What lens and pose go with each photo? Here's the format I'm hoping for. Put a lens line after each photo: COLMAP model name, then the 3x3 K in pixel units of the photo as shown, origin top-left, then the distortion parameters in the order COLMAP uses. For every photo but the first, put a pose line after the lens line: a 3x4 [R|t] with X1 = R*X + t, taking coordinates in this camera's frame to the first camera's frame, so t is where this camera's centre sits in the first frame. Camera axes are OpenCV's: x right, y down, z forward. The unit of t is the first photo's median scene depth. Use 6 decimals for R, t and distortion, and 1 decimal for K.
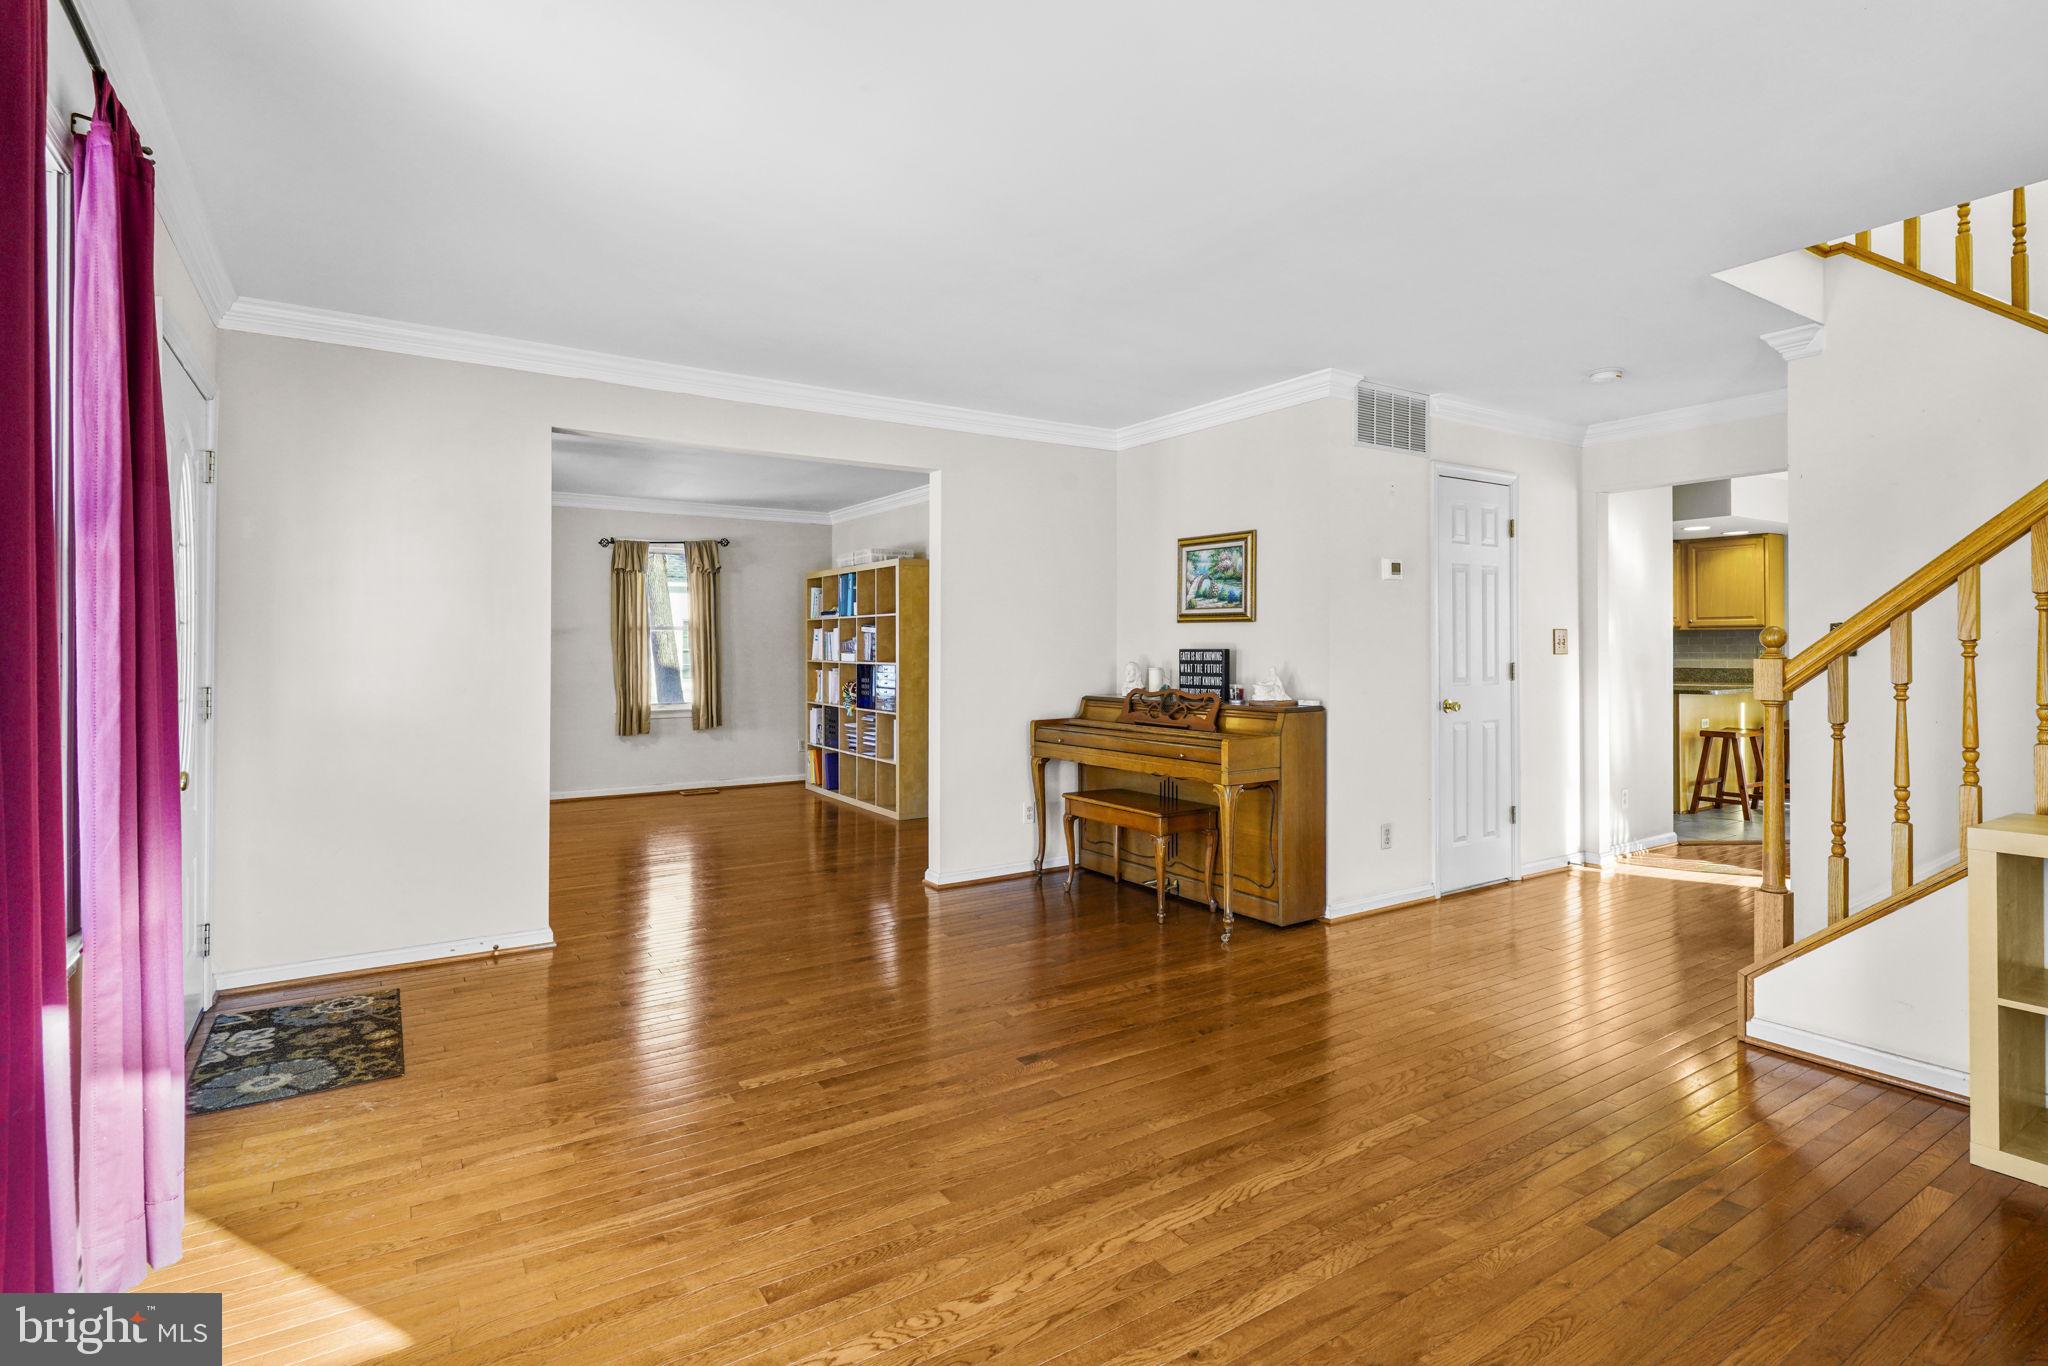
lens RADIAL K [[995.6, 0, 1010.9], [0, 995.6, 655.4], [0, 0, 1]] dist [0.000039, 0.001103]
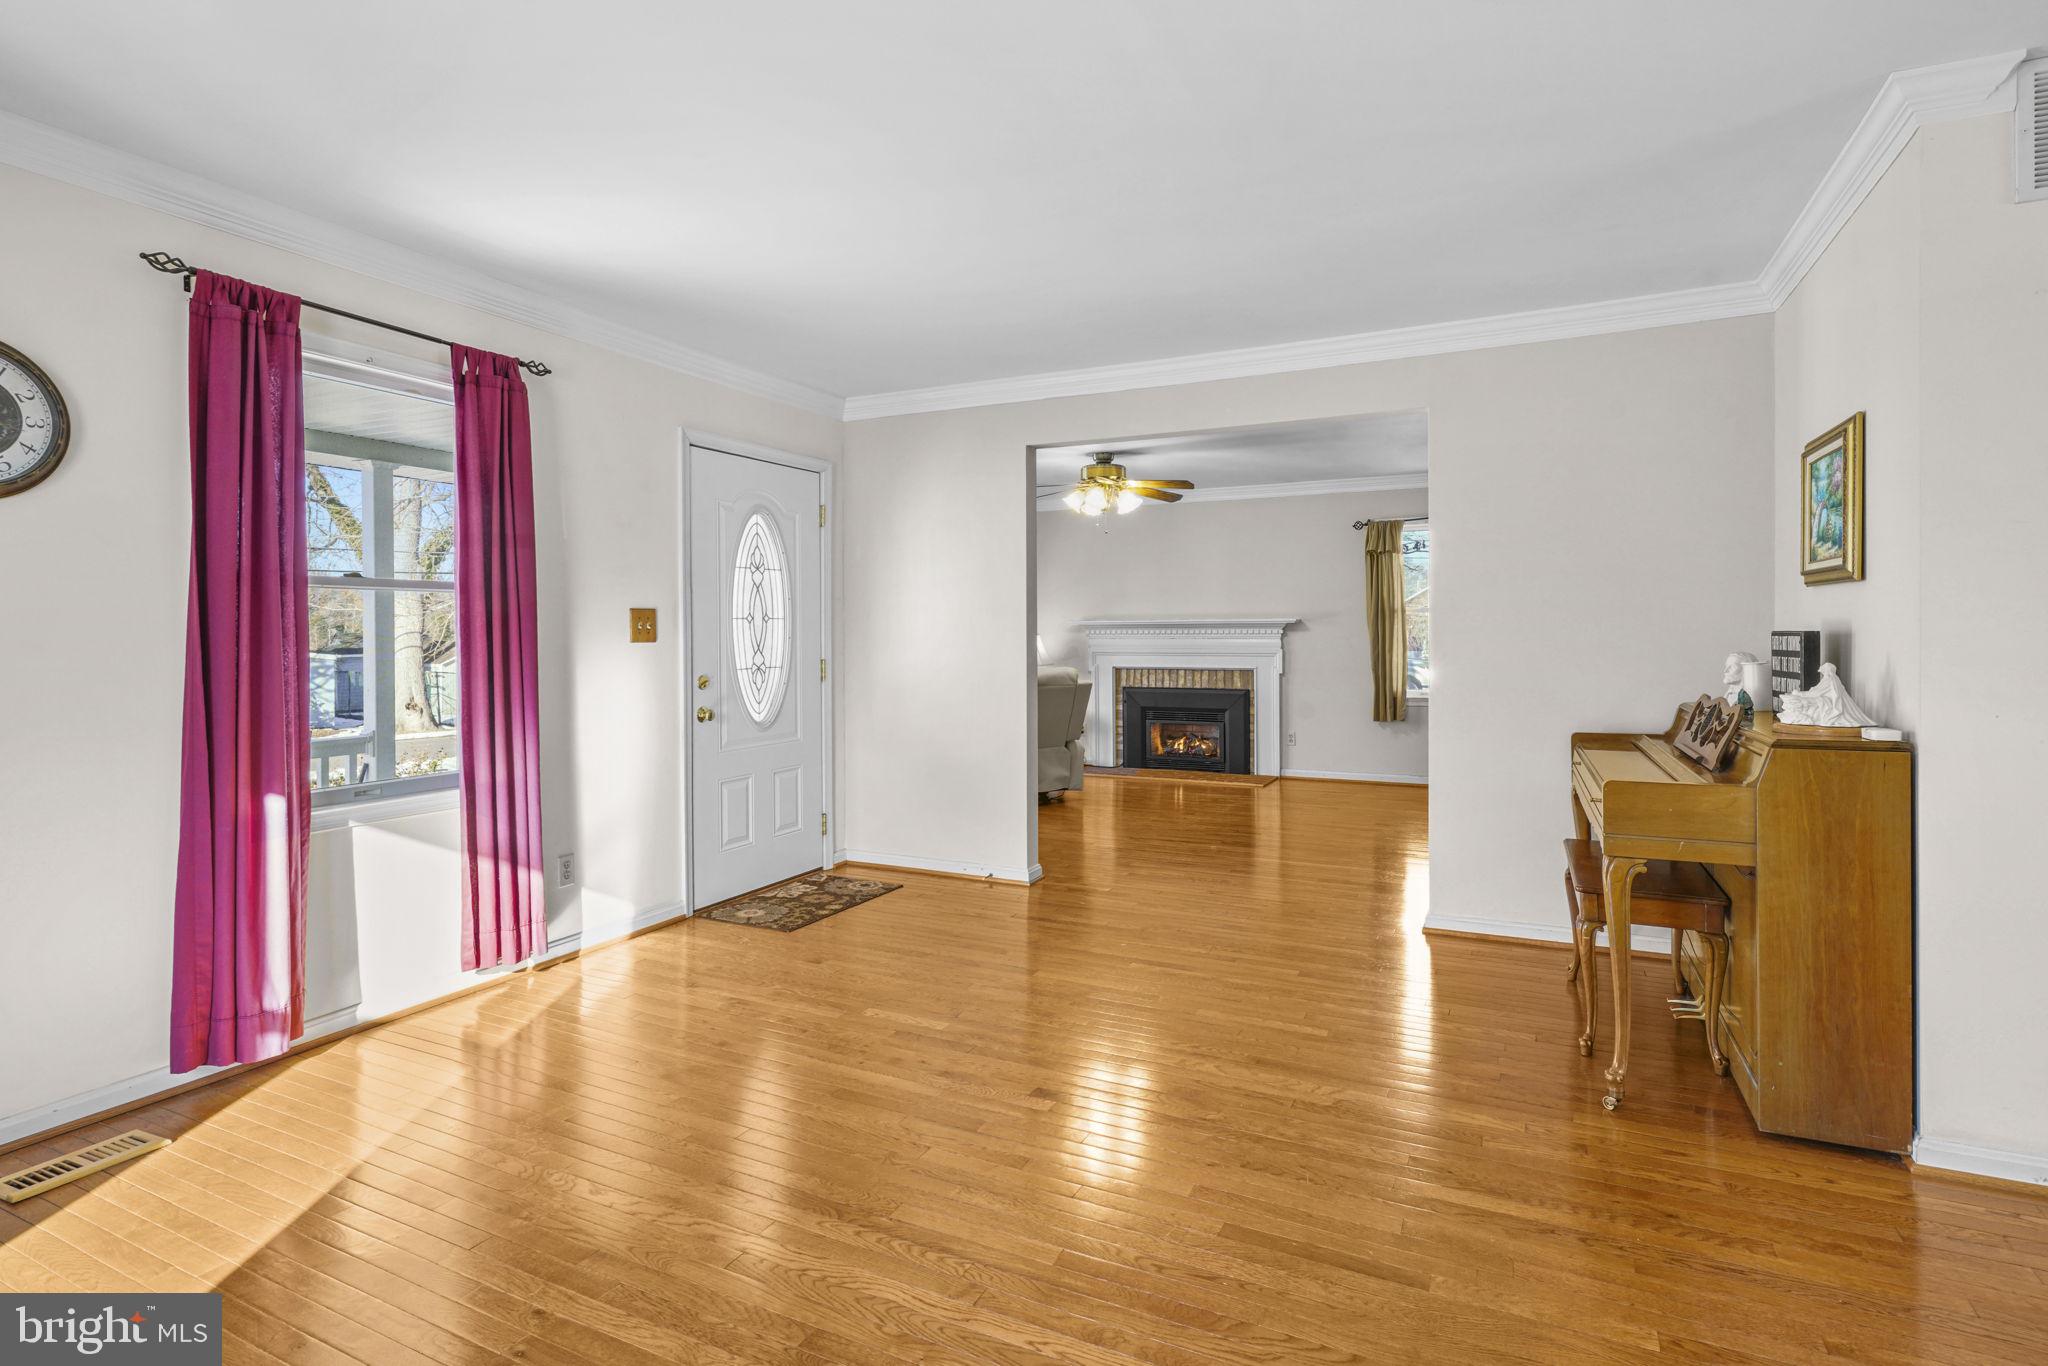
lens RADIAL K [[1018.0, 0, 1018.0], [0, 1018.0, 637.5], [0, 0, 1]] dist [0.002160, 0.001499]
pose [[0.516636, 0.001330, -0.856204, 0.471911], [-0.002154, 0.999998, 0.000254, -0.001673], [0.856202, 0.001713, 0.516638, 0.304797]]
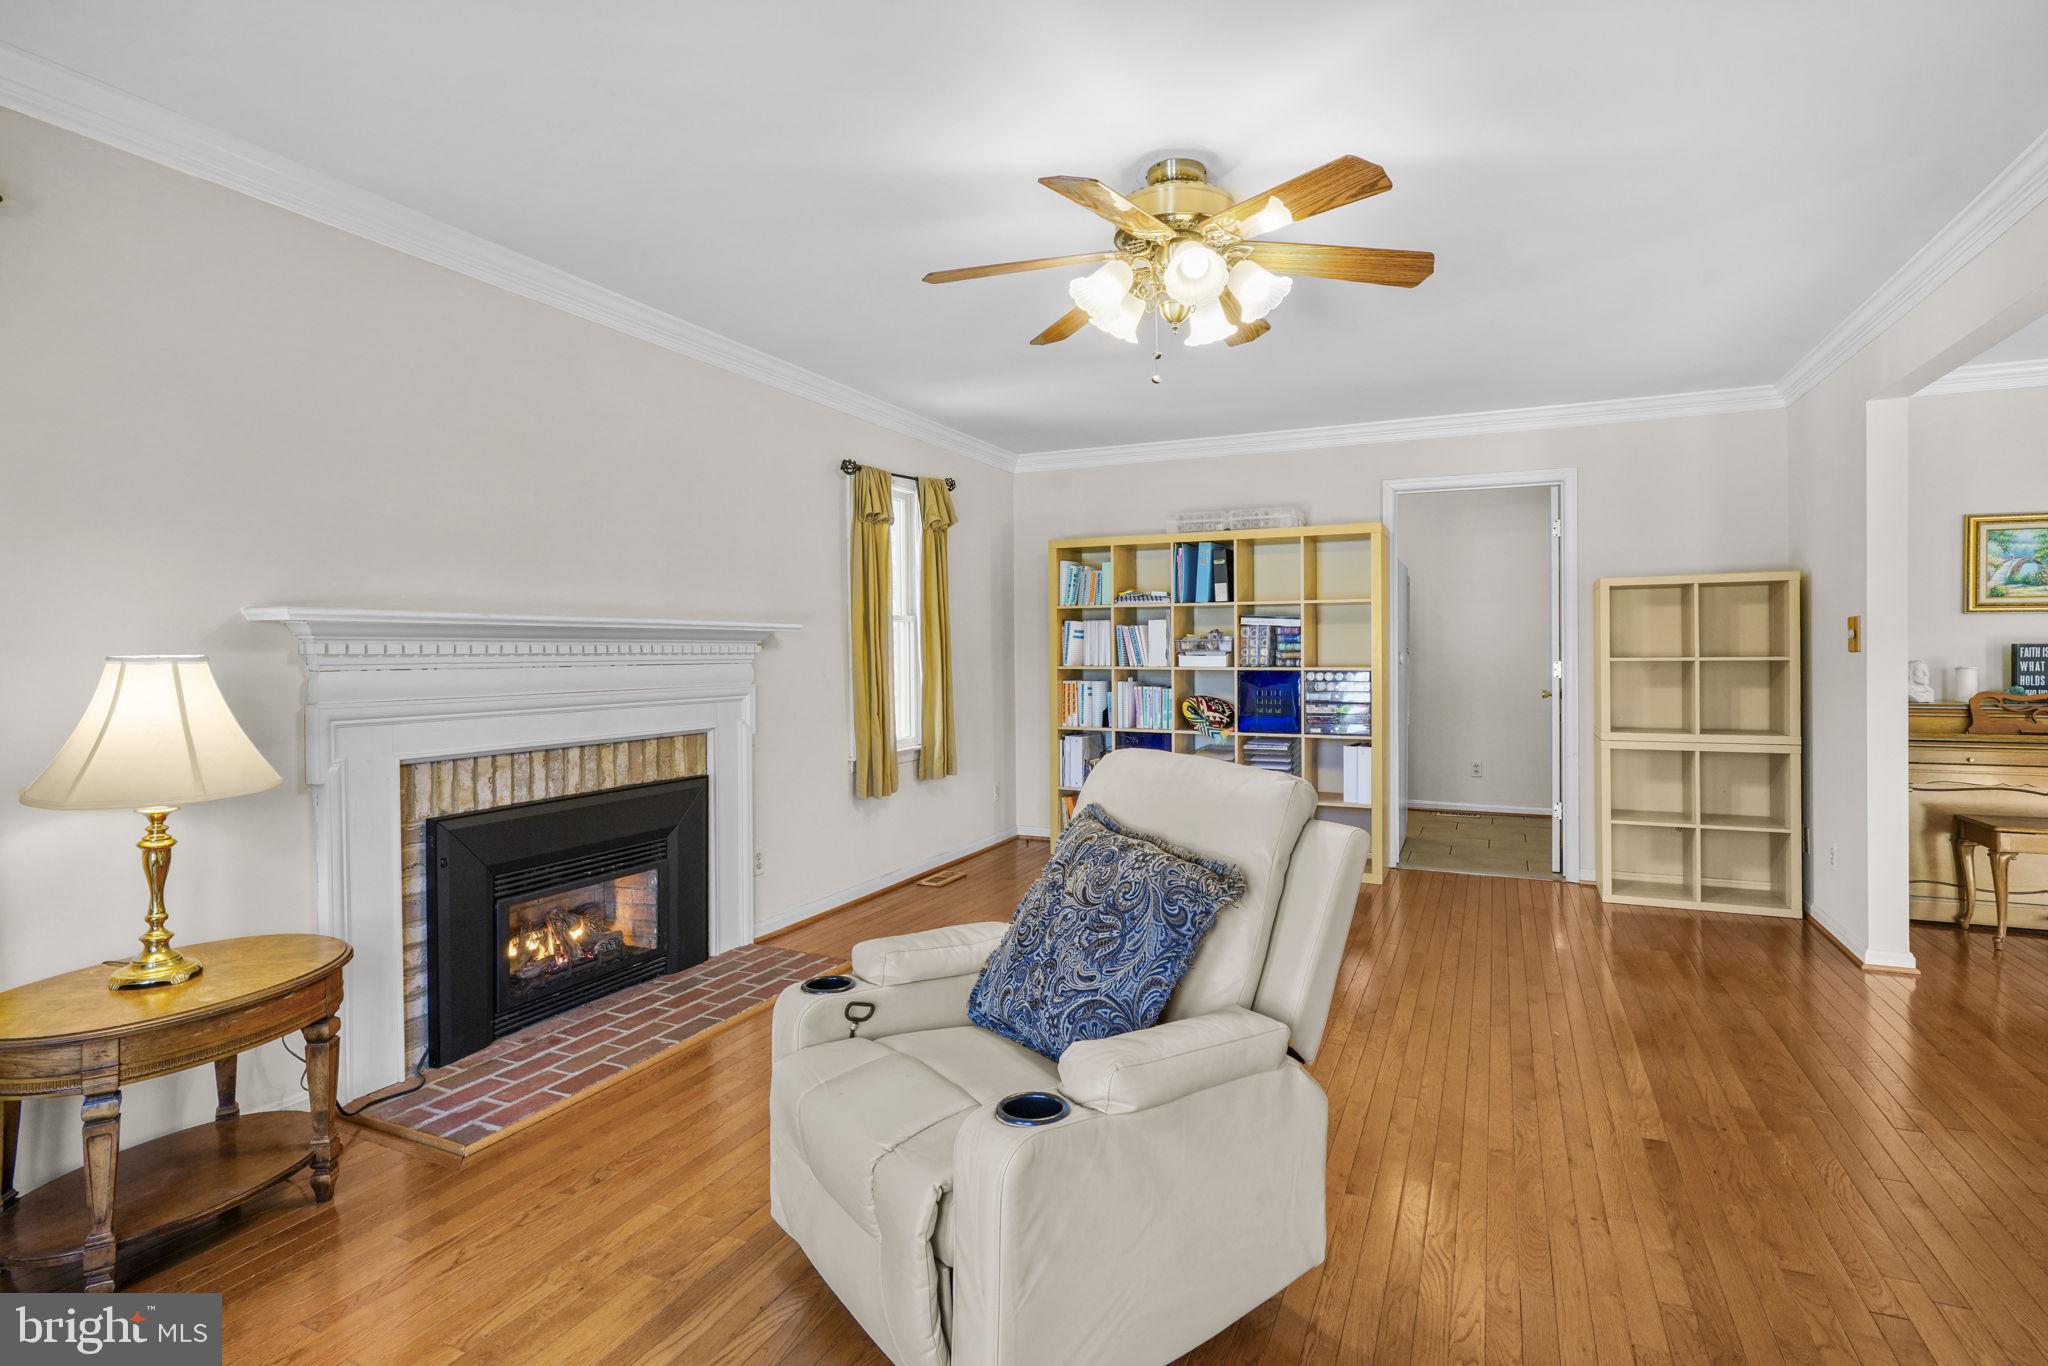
lens RADIAL K [[995.6, 0, 1010.9], [0, 995.6, 655.4], [0, 0, 1]] dist [0.000039, 0.001103]
pose [[0.852608, -0.007255, 0.522500, -1.049747], [0.009204, 0.999957, -0.001135, -0.003784], [-0.522469, 0.005777, 0.852638, 0.755967]]
